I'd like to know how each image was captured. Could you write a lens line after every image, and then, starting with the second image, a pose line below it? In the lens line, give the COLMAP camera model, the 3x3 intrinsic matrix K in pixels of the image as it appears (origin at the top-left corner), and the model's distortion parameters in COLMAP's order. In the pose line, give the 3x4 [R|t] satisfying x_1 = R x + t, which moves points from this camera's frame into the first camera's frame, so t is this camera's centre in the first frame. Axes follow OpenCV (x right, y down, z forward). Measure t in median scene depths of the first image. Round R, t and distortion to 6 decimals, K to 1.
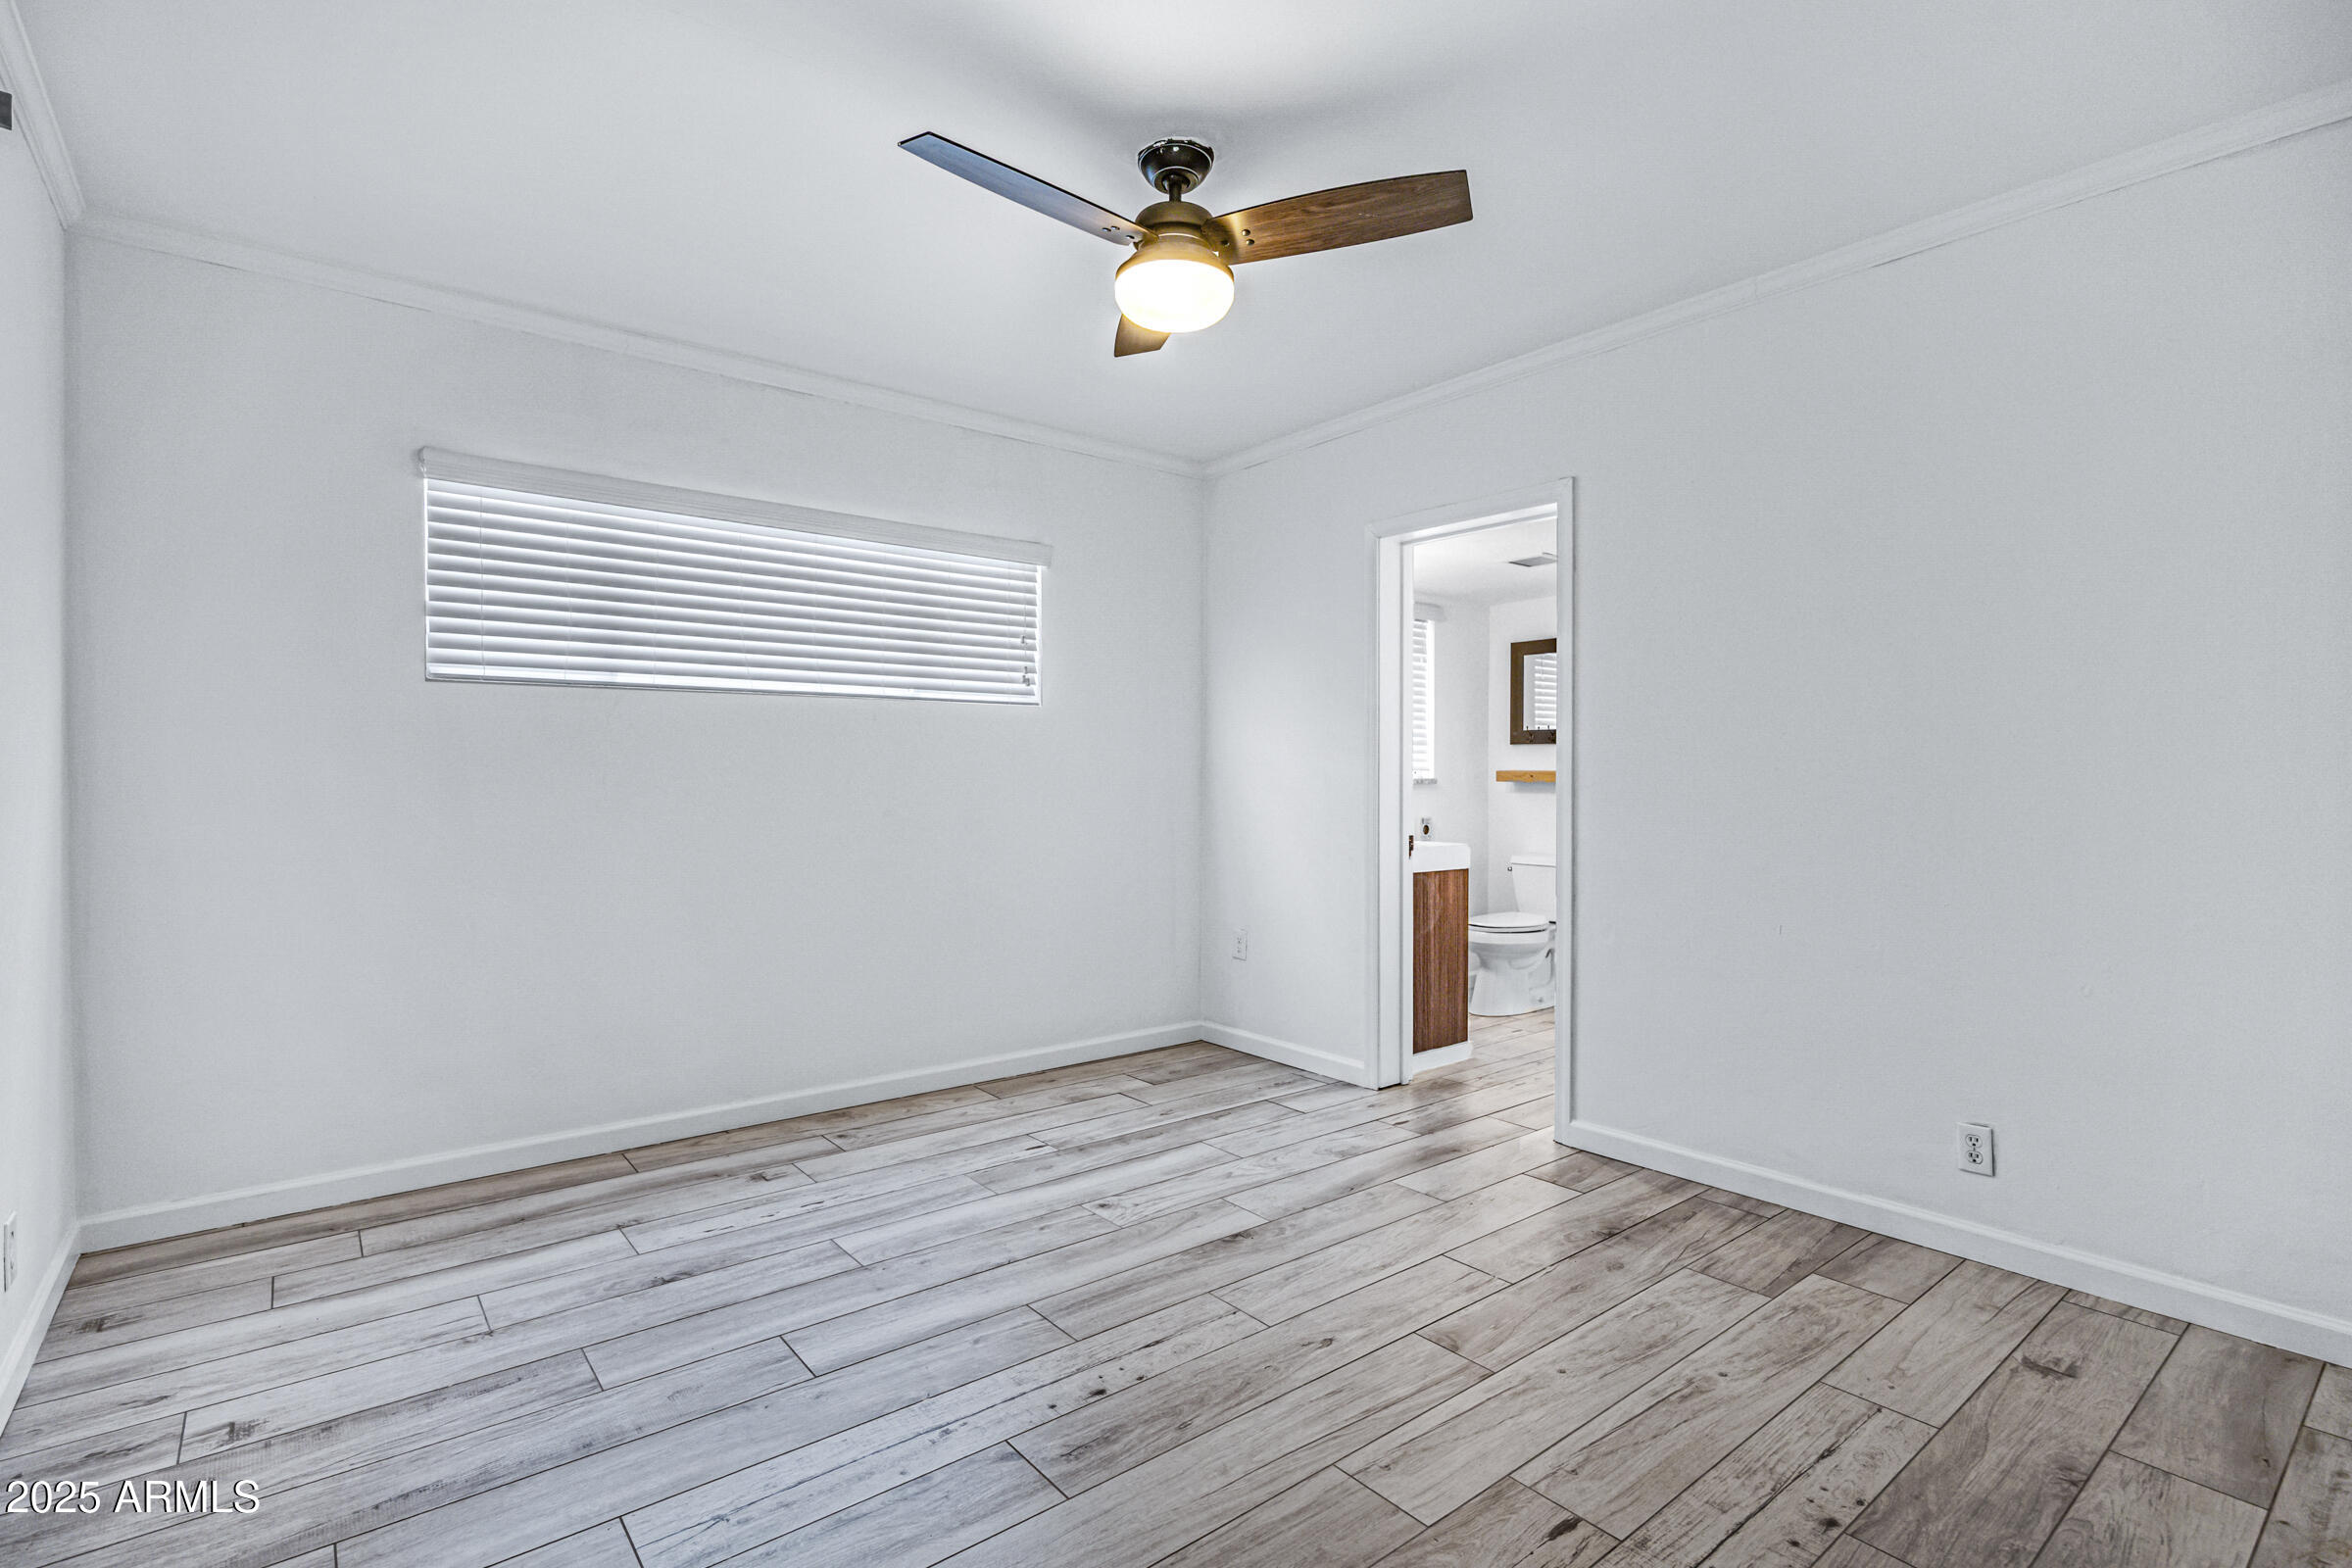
lens RADIAL K [[1117.4, 0, 1161.0], [0, 1117.4, 783.4], [0, 0, 1]] dist [-0.000996, -0.000756]
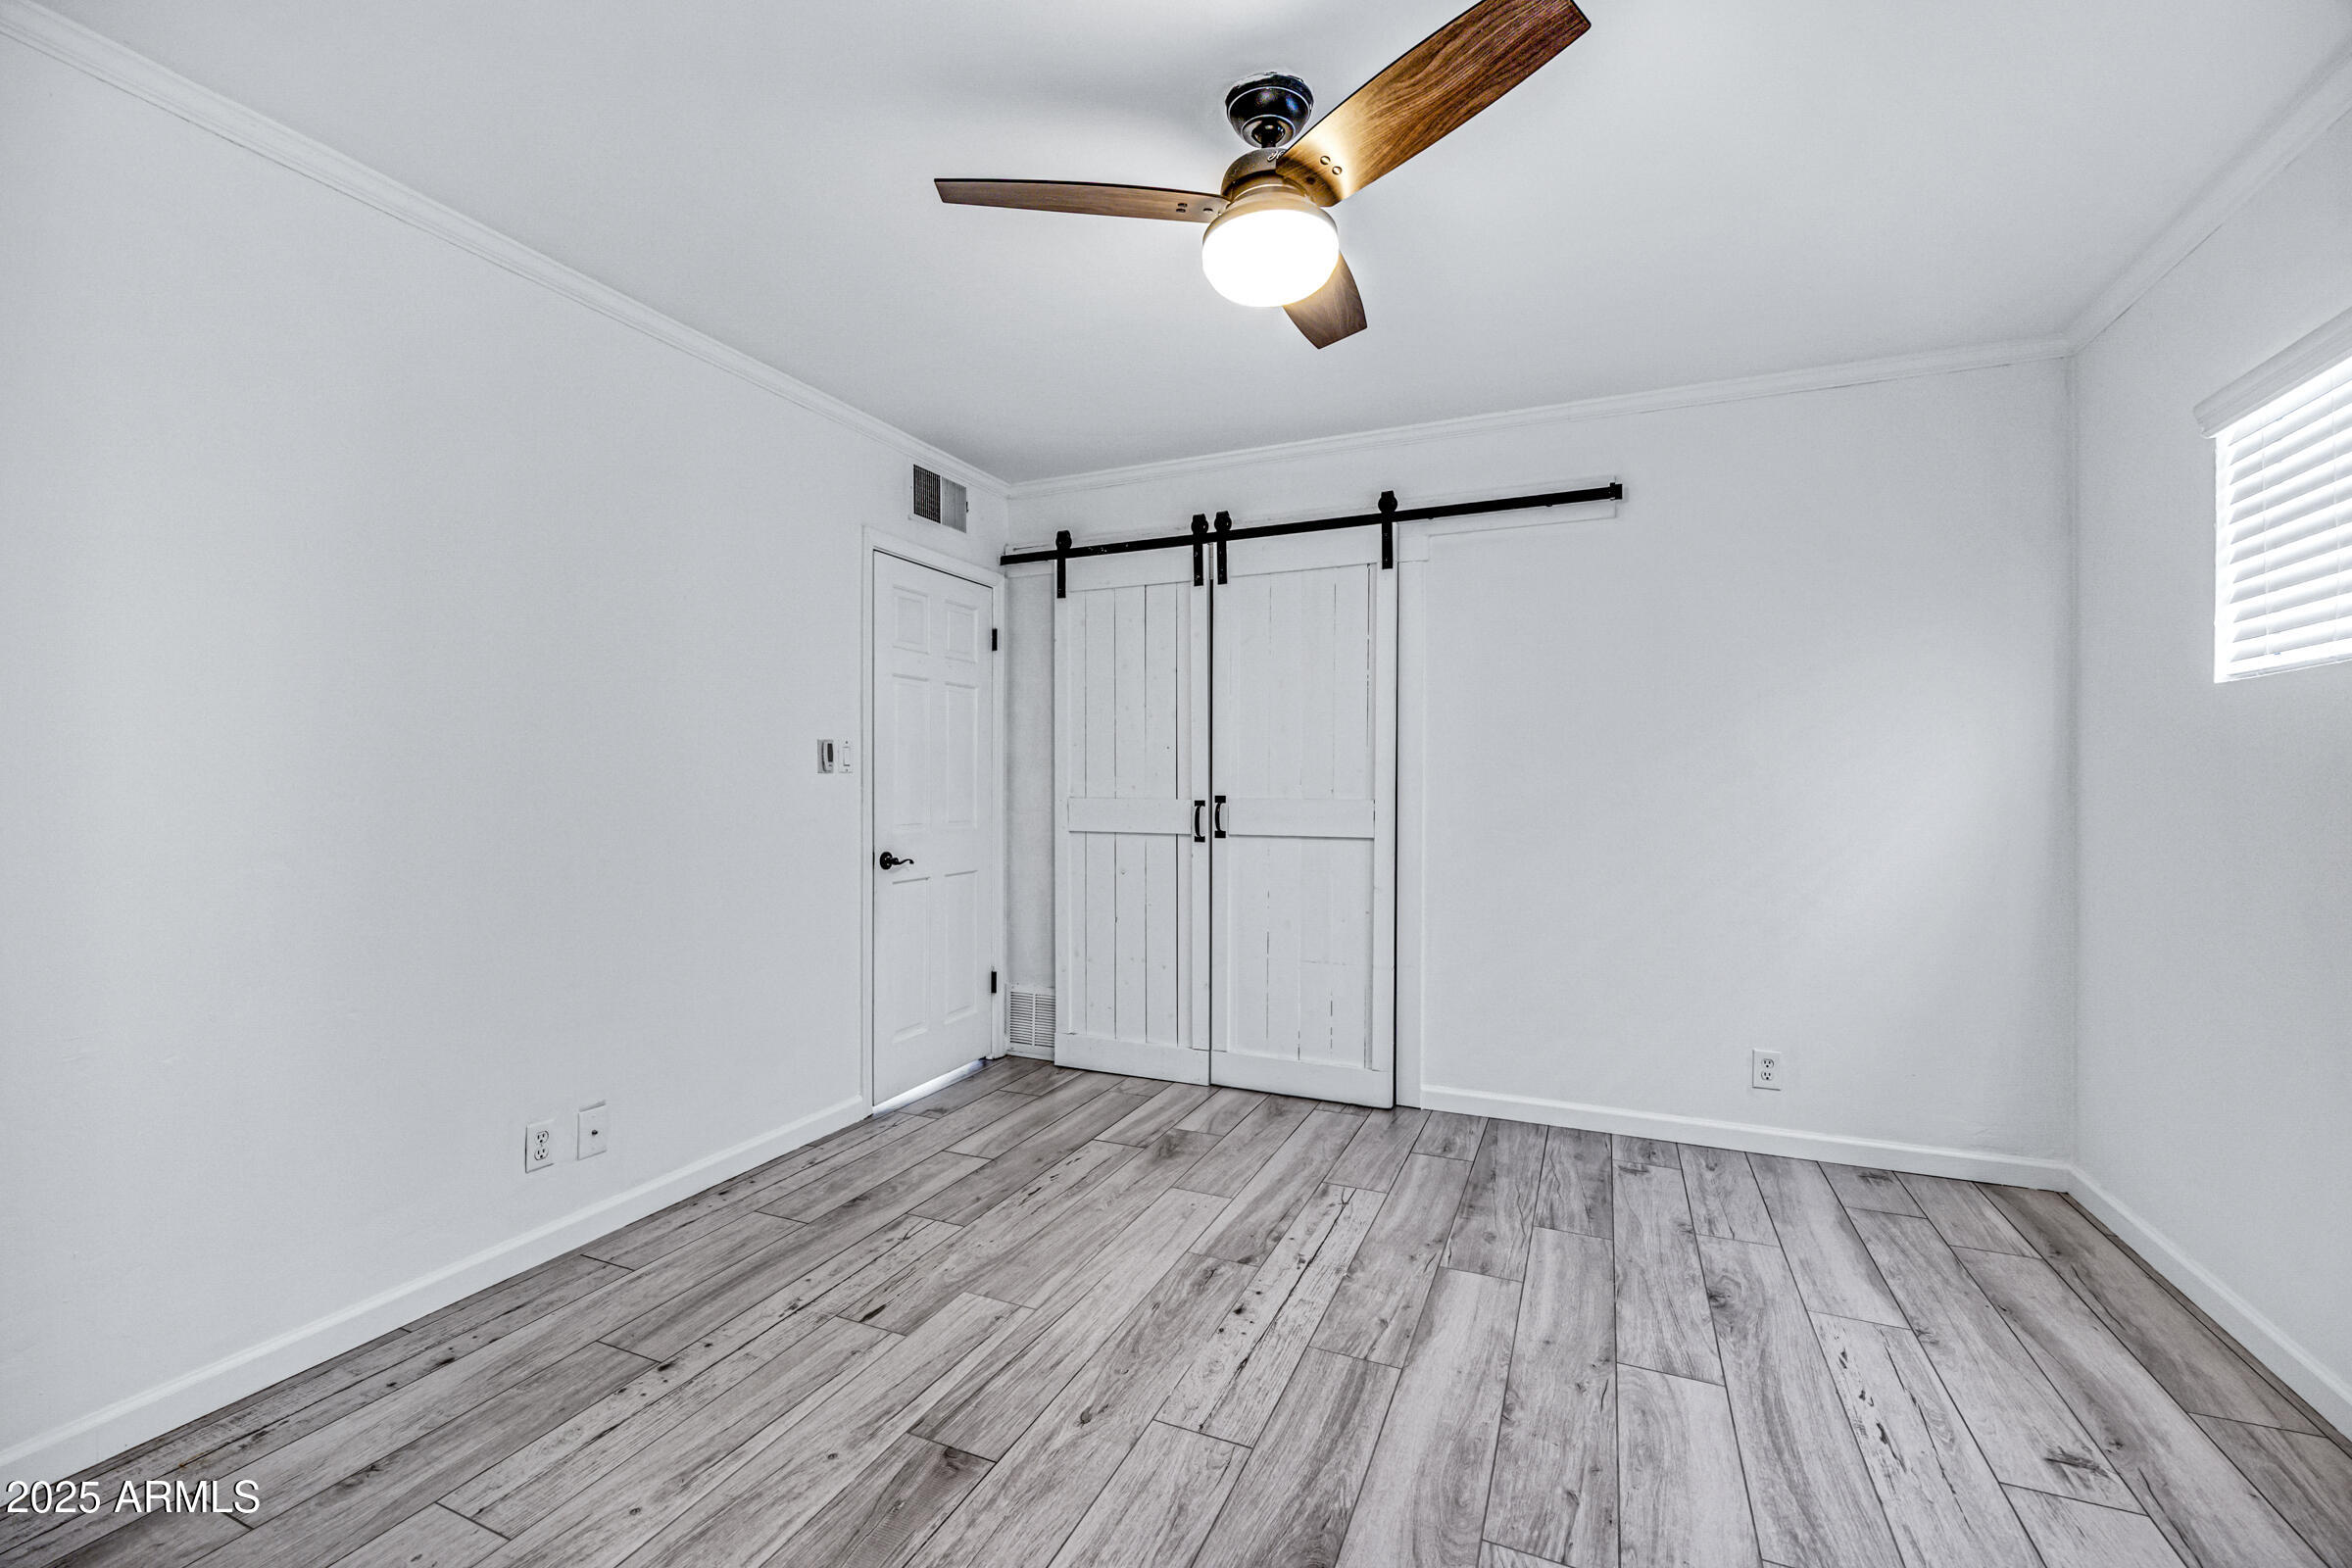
lens RADIAL K [[988.3, 0, 1176.0], [0, 988.3, 784.0], [0, 0, 1]] dist [-0.003229, -0.000090]
pose [[-0.883110, -0.002664, -0.469159, 0.470344], [-0.005278, 0.999977, 0.004257, -0.027780], [0.469137, 0.006236, -0.883104, 1.766207]]
